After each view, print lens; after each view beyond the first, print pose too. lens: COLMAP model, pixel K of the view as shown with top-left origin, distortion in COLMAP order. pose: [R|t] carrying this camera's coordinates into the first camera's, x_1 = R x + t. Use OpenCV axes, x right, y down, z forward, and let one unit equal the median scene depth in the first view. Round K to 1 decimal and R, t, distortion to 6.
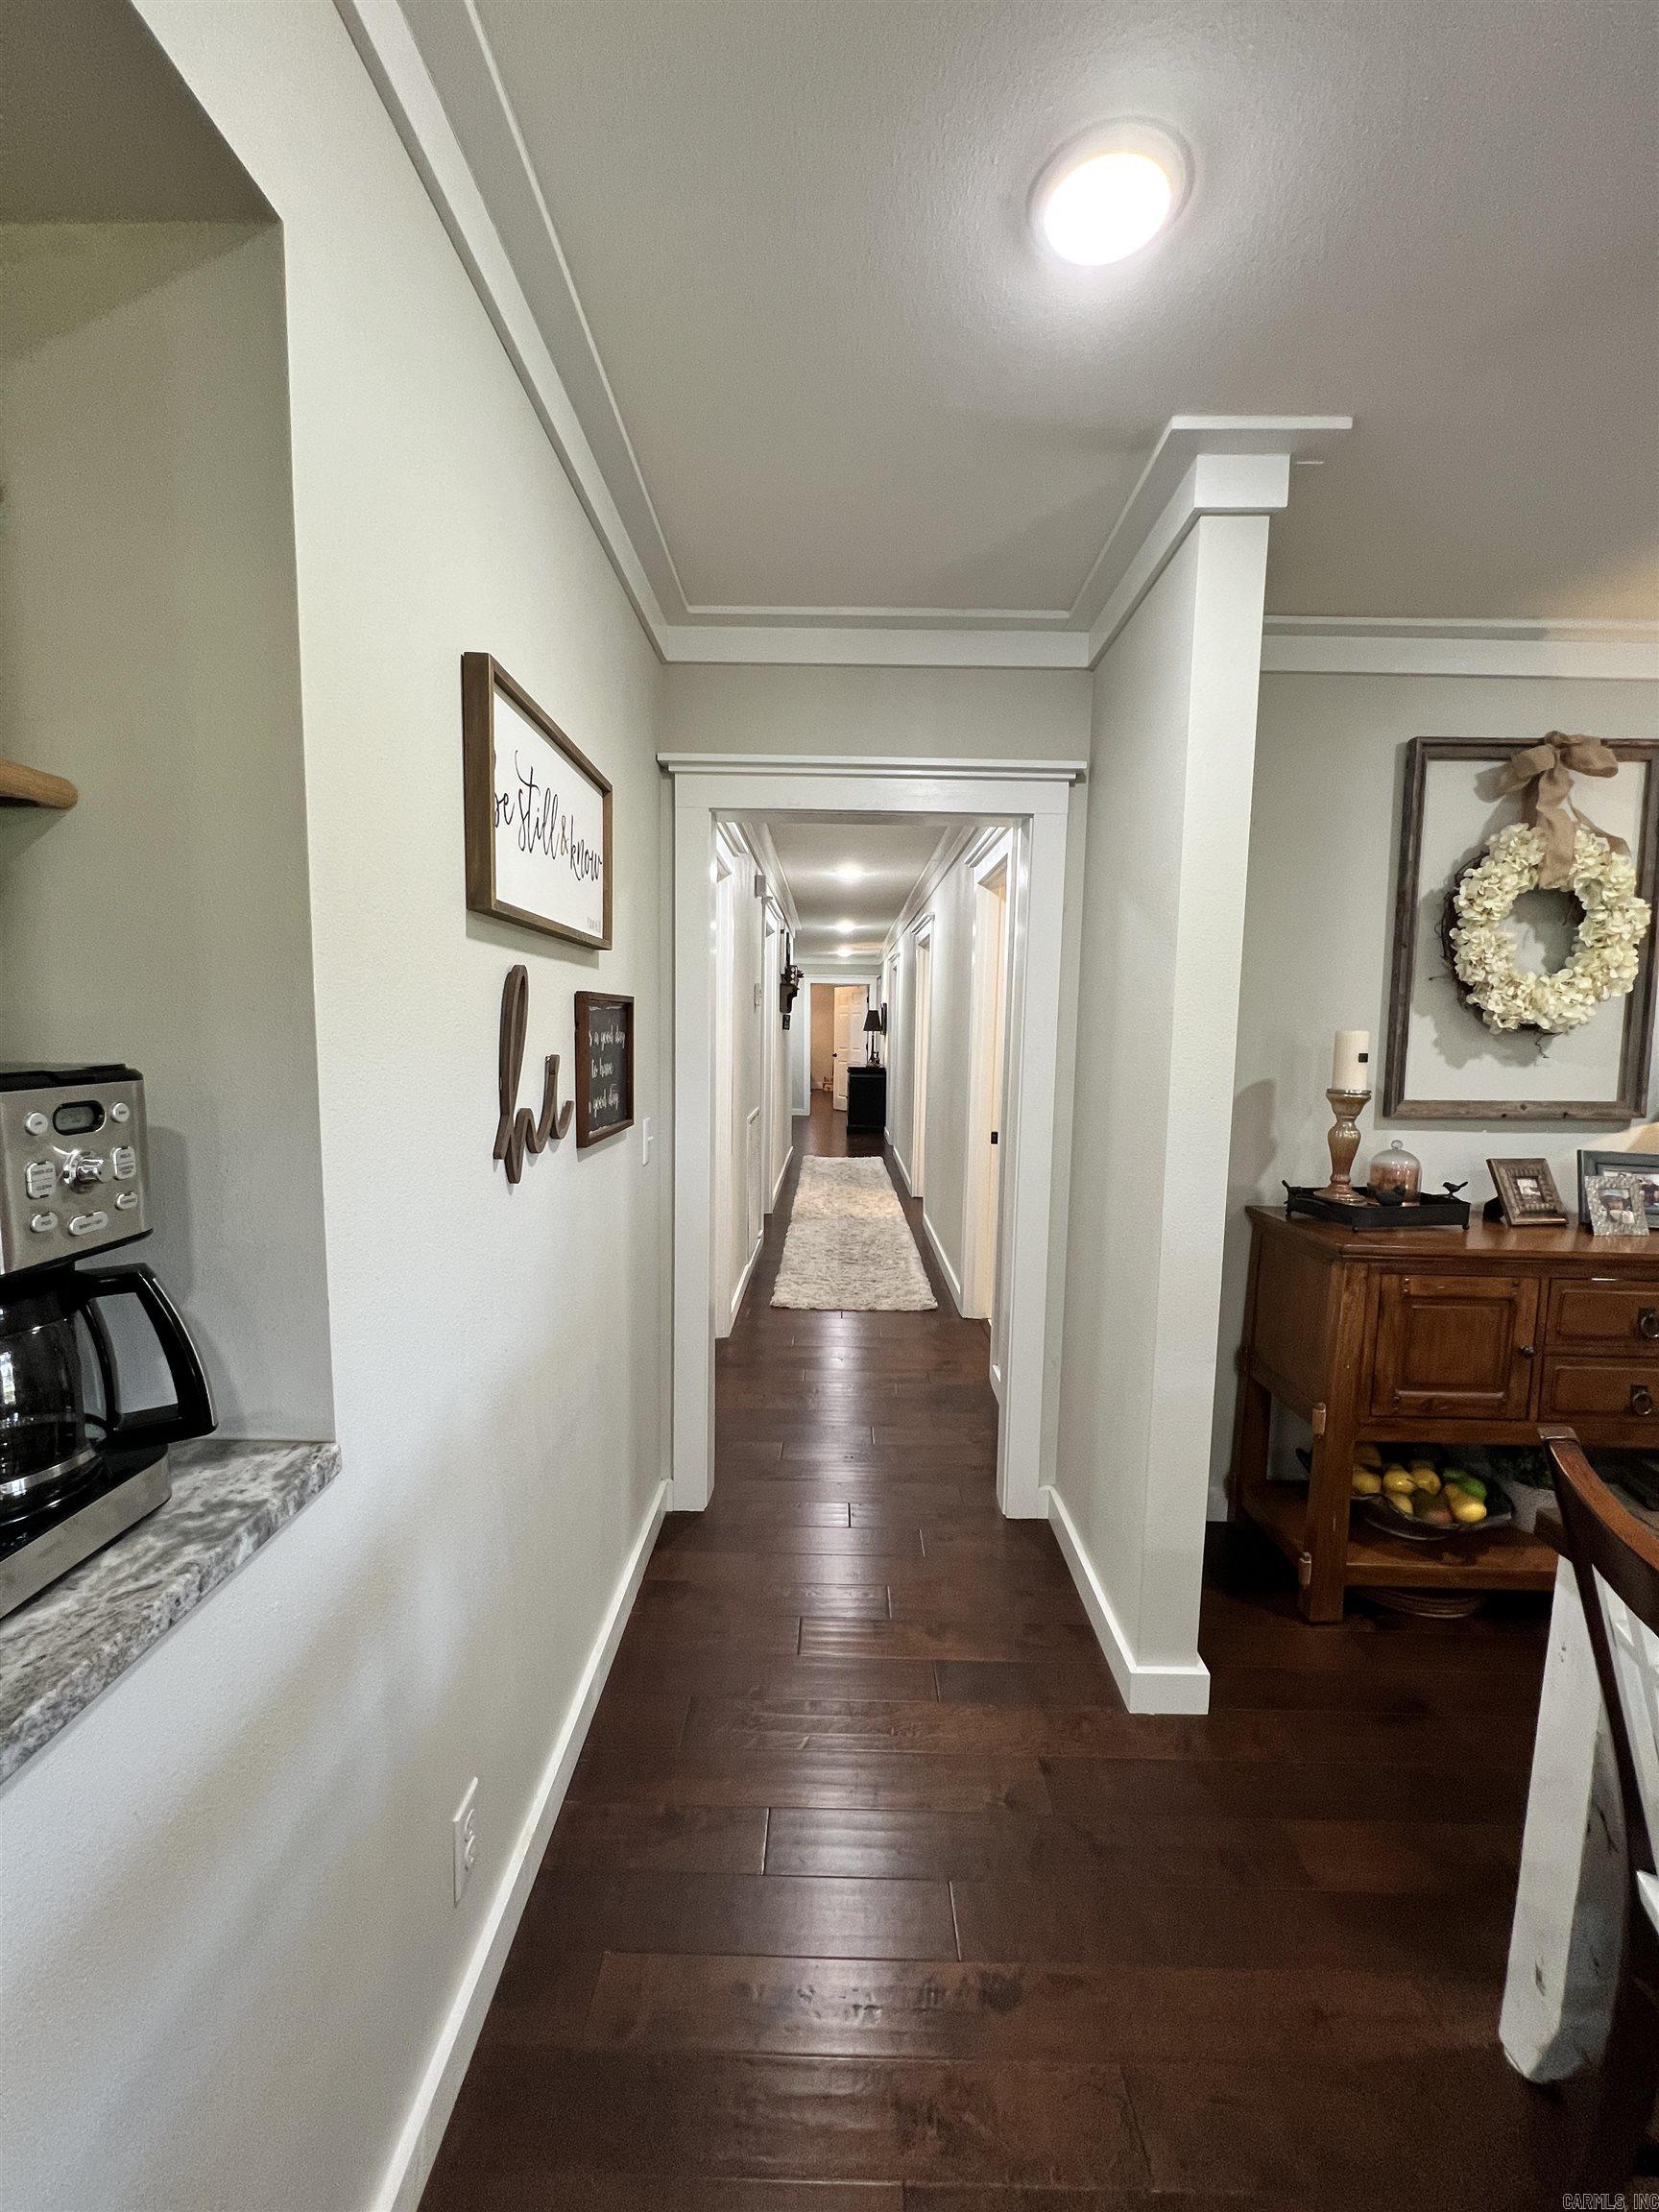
lens RADIAL K [[884.6, 0, 829.8], [0, 884.6, 1110.6], [0, 0, 1]] dist [-0.001886, 0.000306]
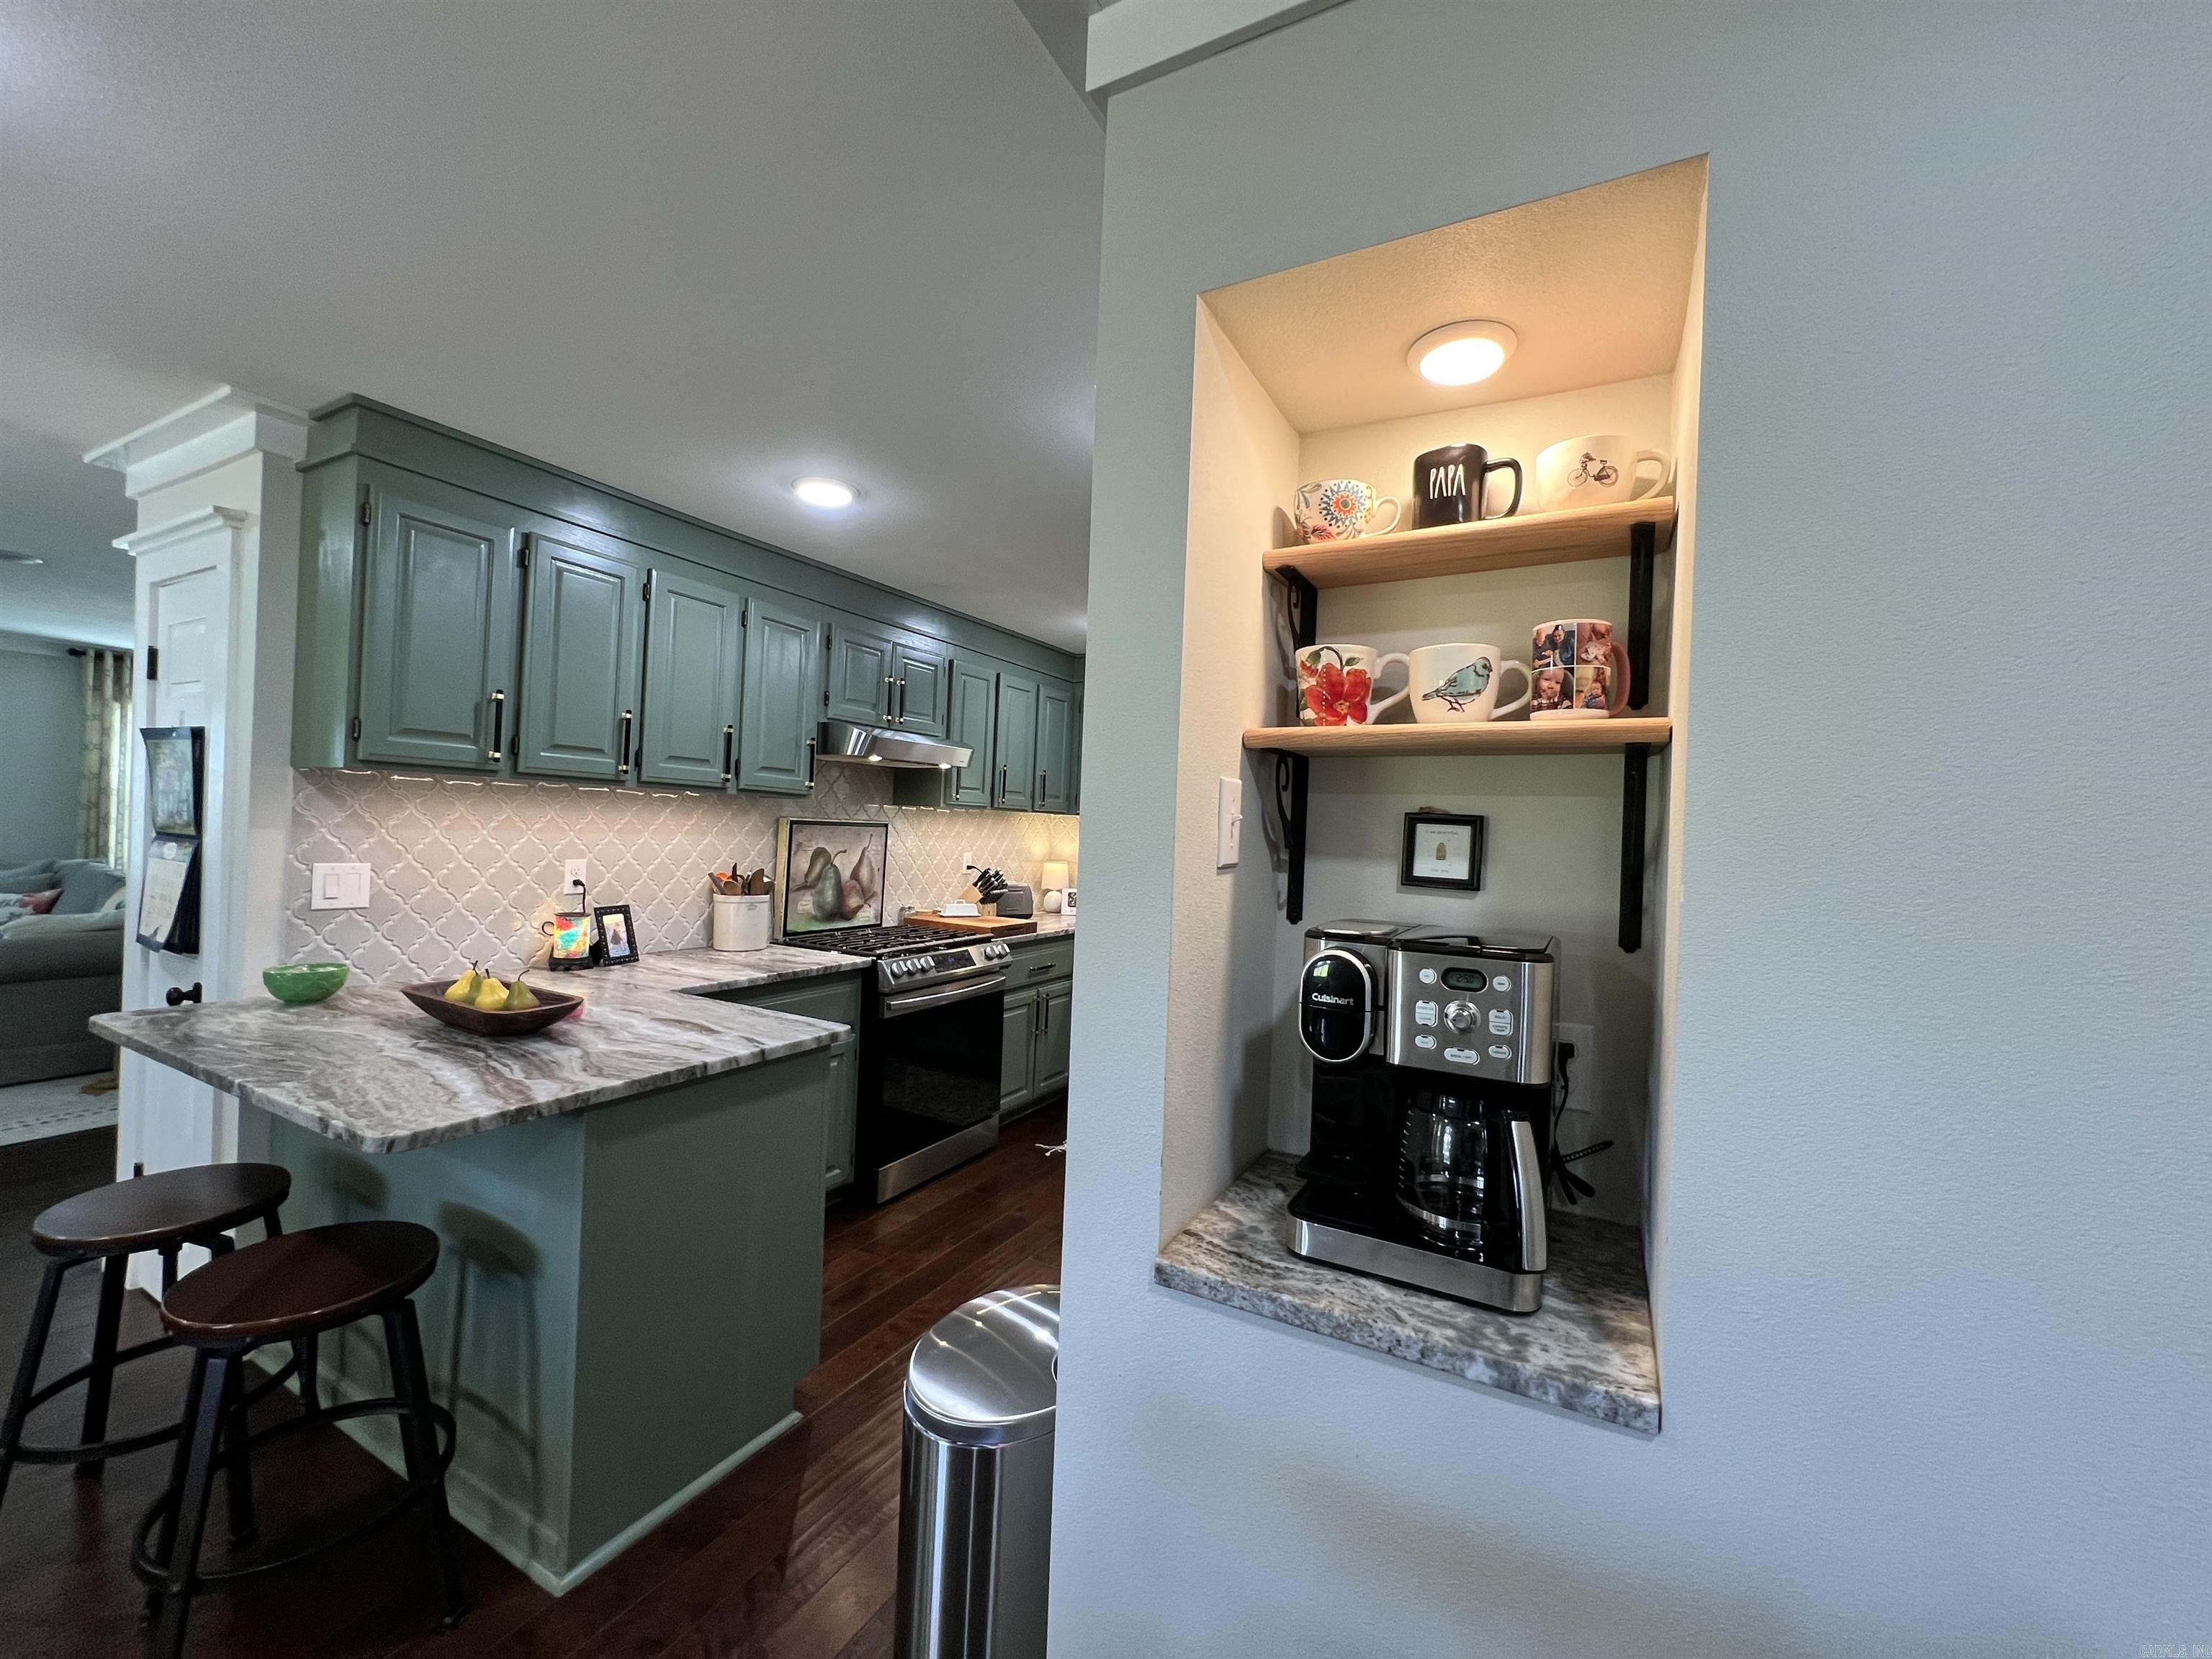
lens RADIAL K [[883.3, 0, 1105.6], [0, 883.3, 830.6], [0, 0, 1]] dist [0.003920, 0.000449]
pose [[-0.470688, -0.032428, -0.881703, 0.301715], [-0.133295, 0.990468, 0.034730, -0.089482], [0.872173, 0.133874, -0.470524, 0.500611]]
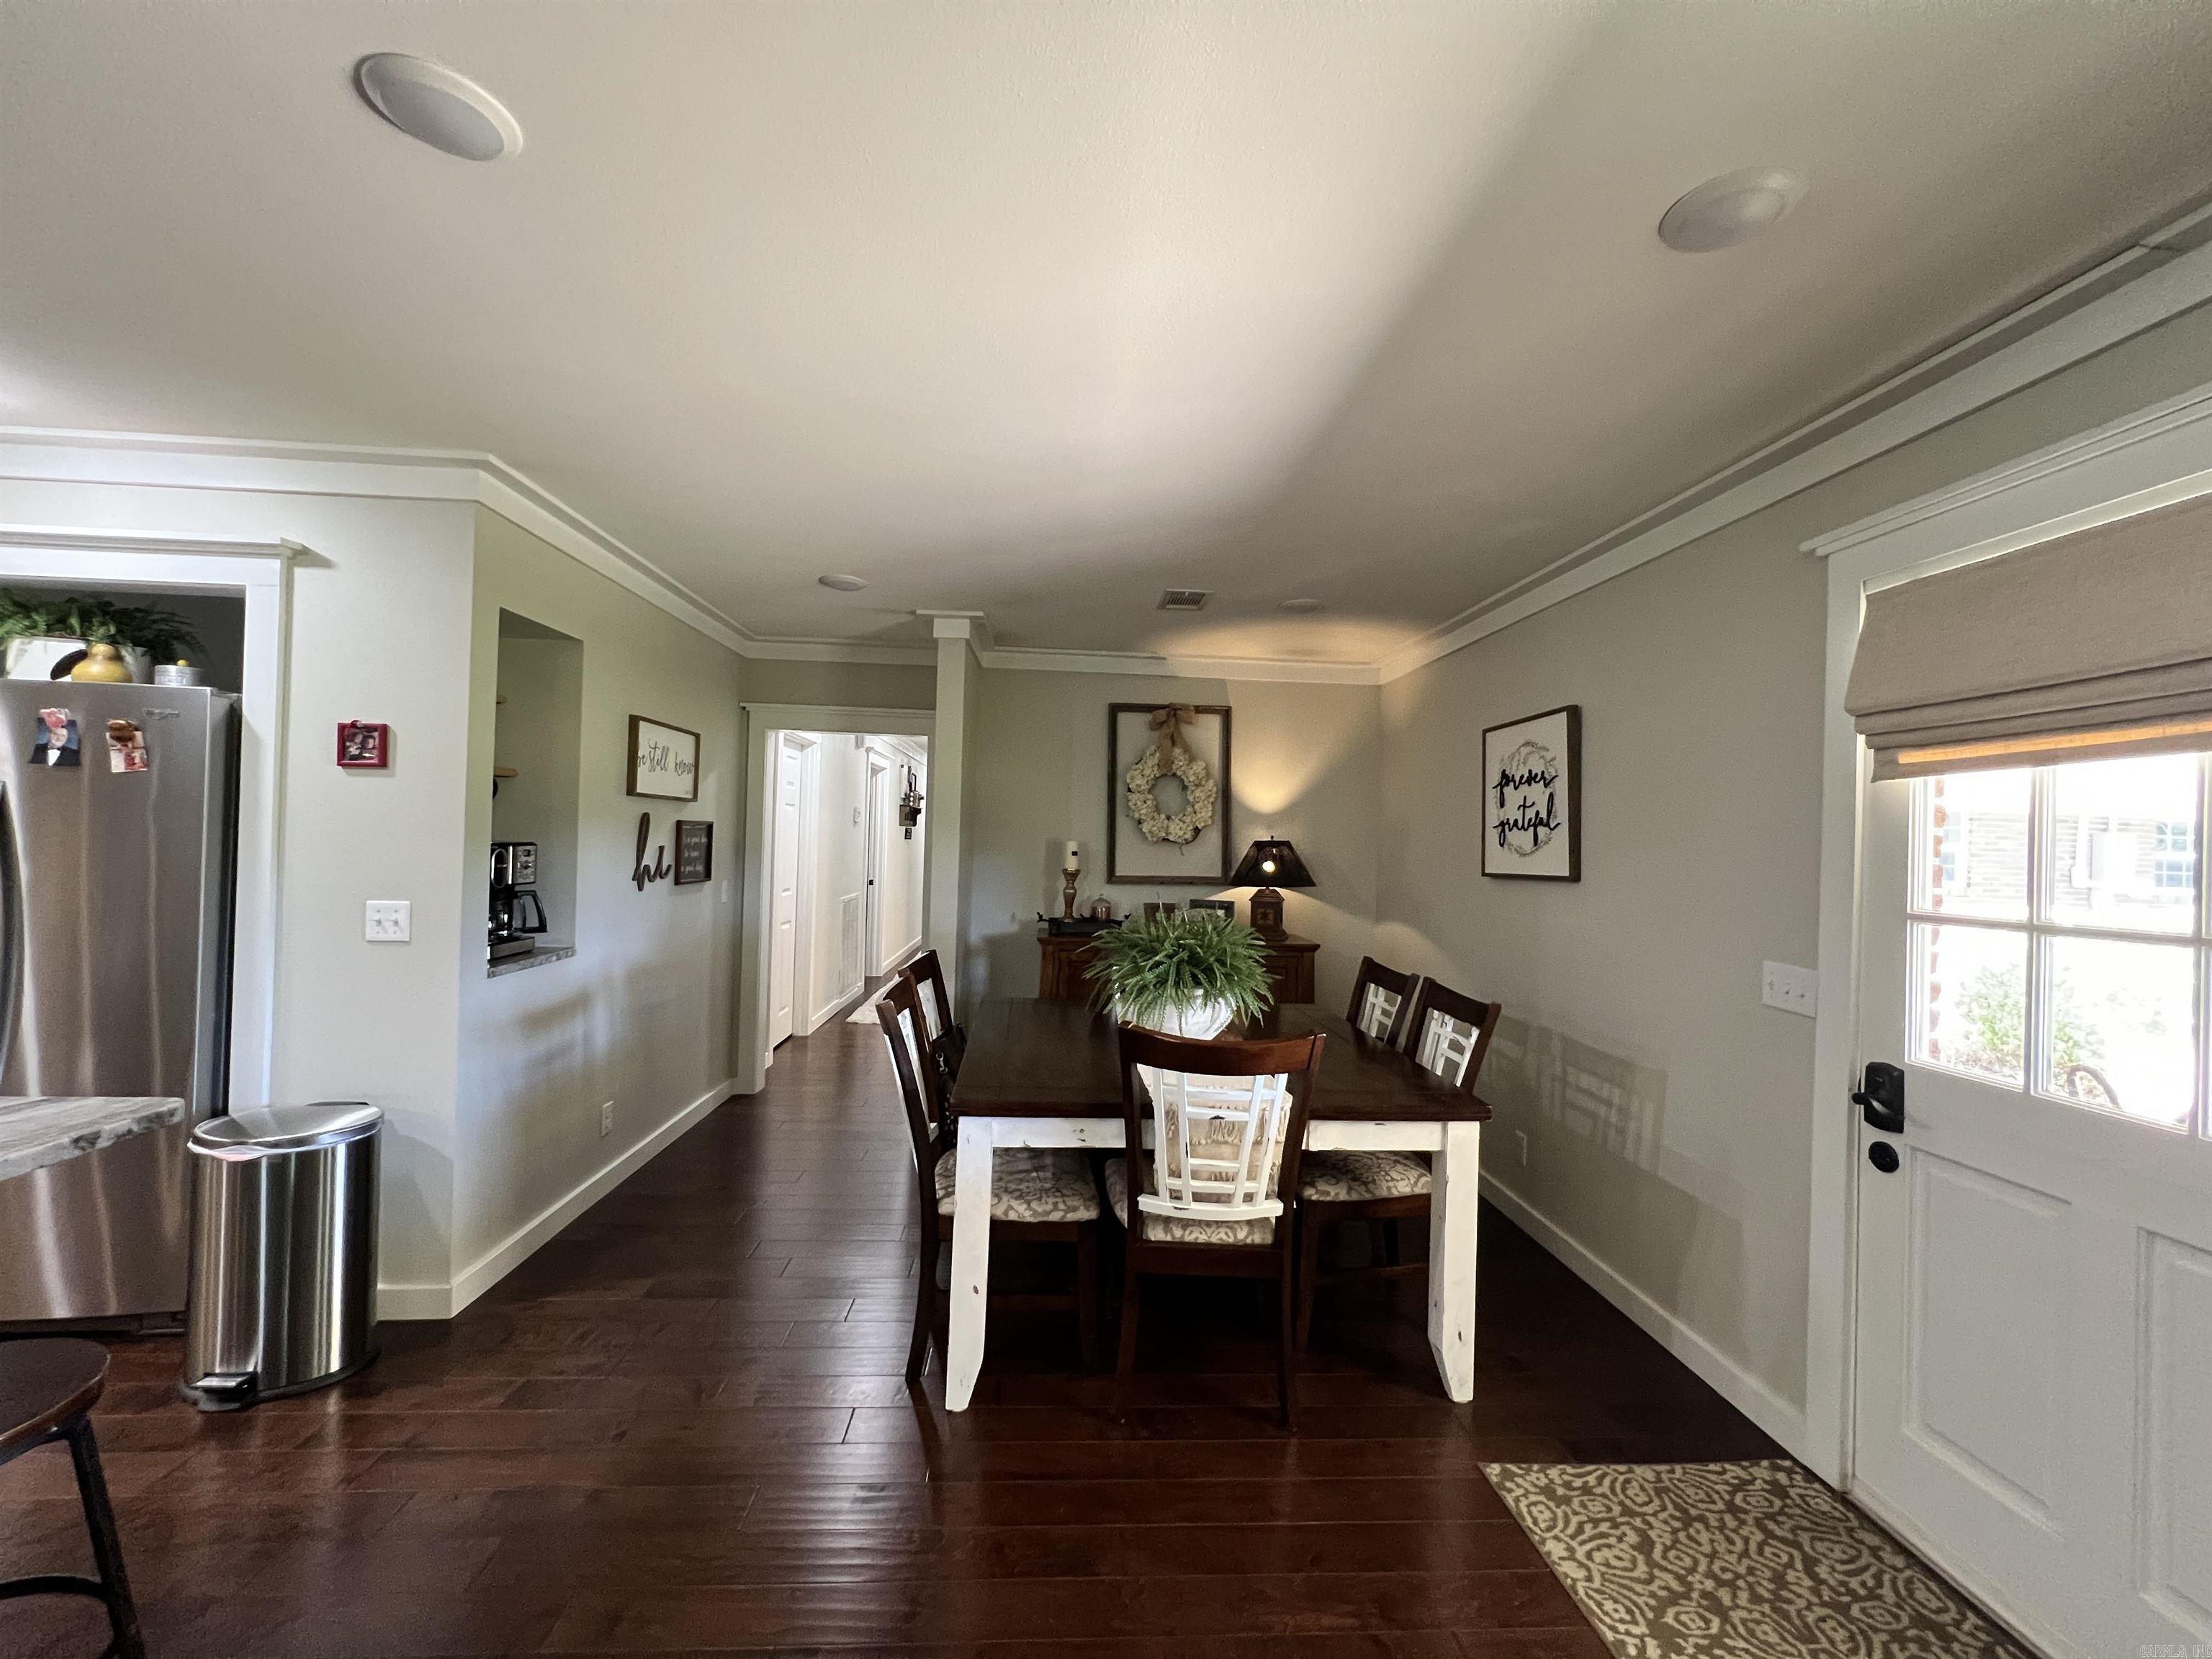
lens RADIAL K [[884.6, 0, 1115.9], [0, 884.6, 835.8], [0, 0, 1]] dist [-0.001886, 0.000306]
pose [[0.997082, 0.010985, 0.075545, 0.823139], [-0.003463, 0.995082, -0.098989, 0.161809], [-0.076261, 0.098439, 0.992217, -1.685798]]
